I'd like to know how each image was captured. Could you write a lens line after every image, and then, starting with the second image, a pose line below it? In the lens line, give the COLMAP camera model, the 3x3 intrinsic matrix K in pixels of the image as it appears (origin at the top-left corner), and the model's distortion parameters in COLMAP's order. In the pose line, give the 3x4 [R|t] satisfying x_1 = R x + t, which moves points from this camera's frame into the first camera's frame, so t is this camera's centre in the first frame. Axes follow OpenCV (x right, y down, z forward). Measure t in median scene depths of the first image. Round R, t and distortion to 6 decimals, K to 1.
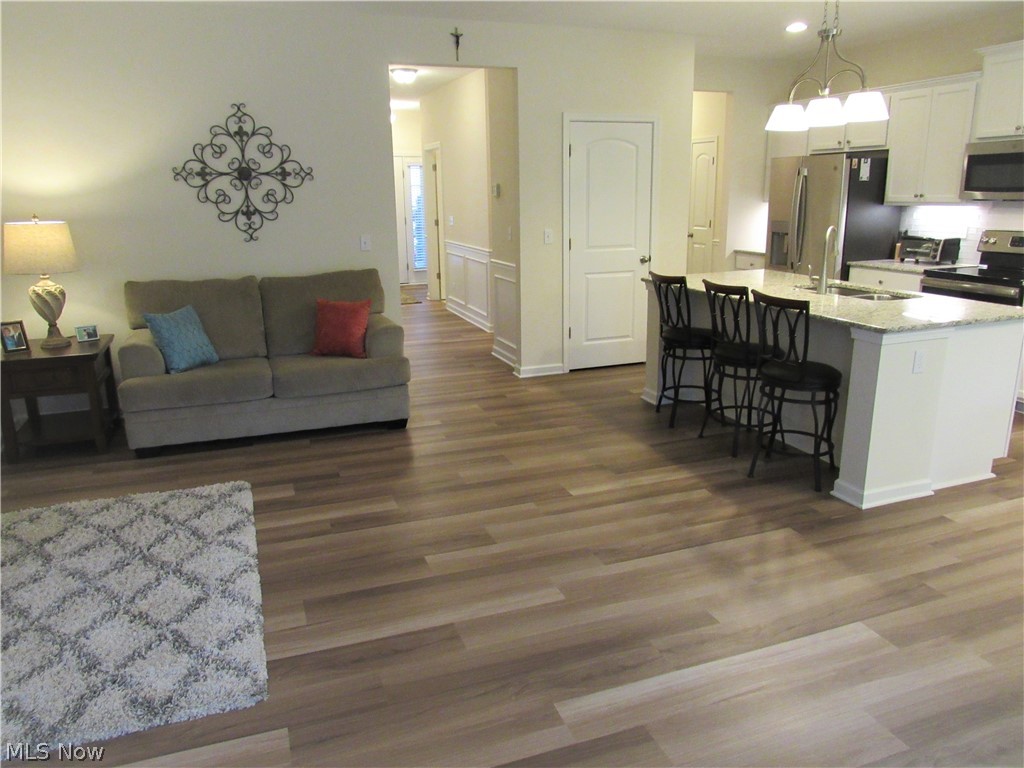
lens RADIAL K [[726.1, 0, 512.0], [0, 726.1, 384.0], [0, 0, 1]] dist [-0.028051, 0.005406]
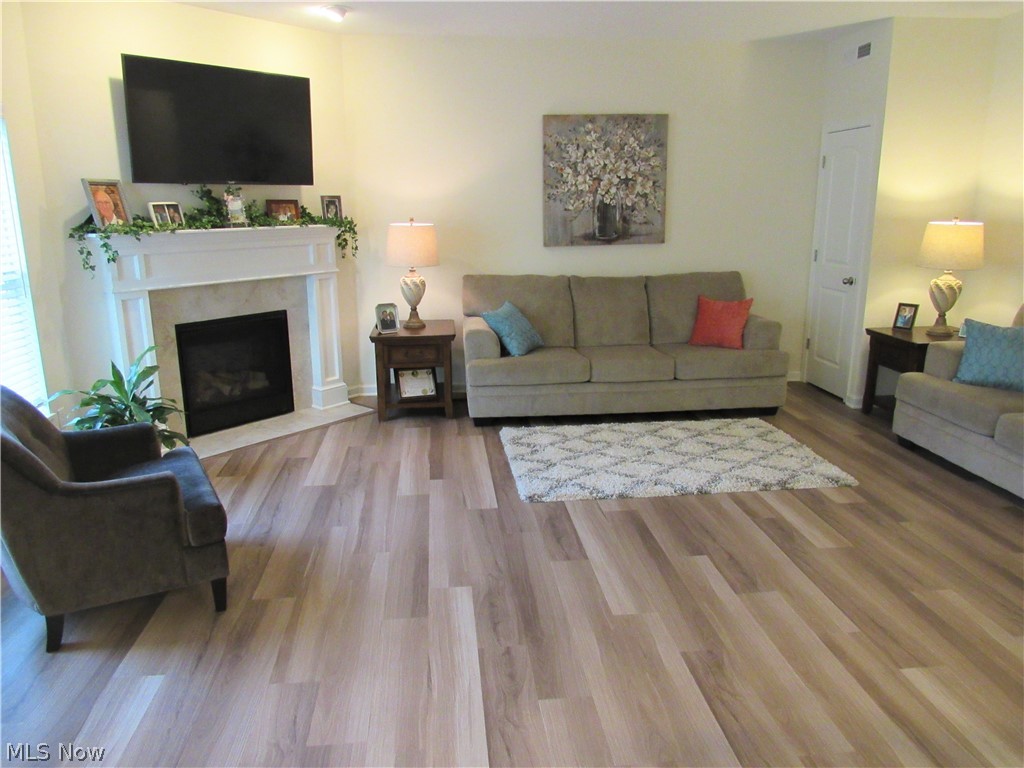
lens RADIAL K [[725.8, 0, 512.2], [0, 725.8, 406.6], [0, 0, 1]] dist [-0.003404, 0.002177]
pose [[-0.252073, 0.276646, -0.927322, 0.605771], [-0.236703, 0.911531, 0.336278, -0.171631], [0.938313, 0.304266, -0.164290, 0.593808]]
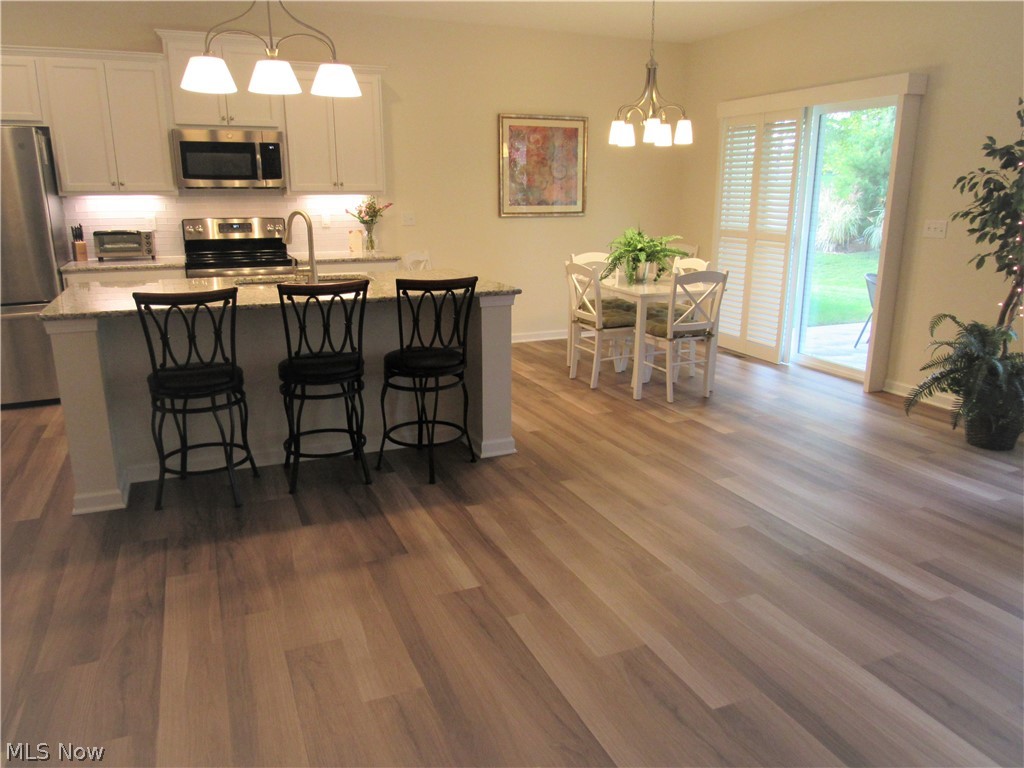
lens RADIAL K [[712.7, 0, 512.0], [0, 712.7, 384.0], [0, 0, 1]] dist [-0.030089, -0.000329]
pose [[-0.045158, -0.244571, 0.968579, -0.457293], [0.252200, 0.935371, 0.247945, -0.164821], [-0.966621, 0.255472, 0.019441, 0.764363]]
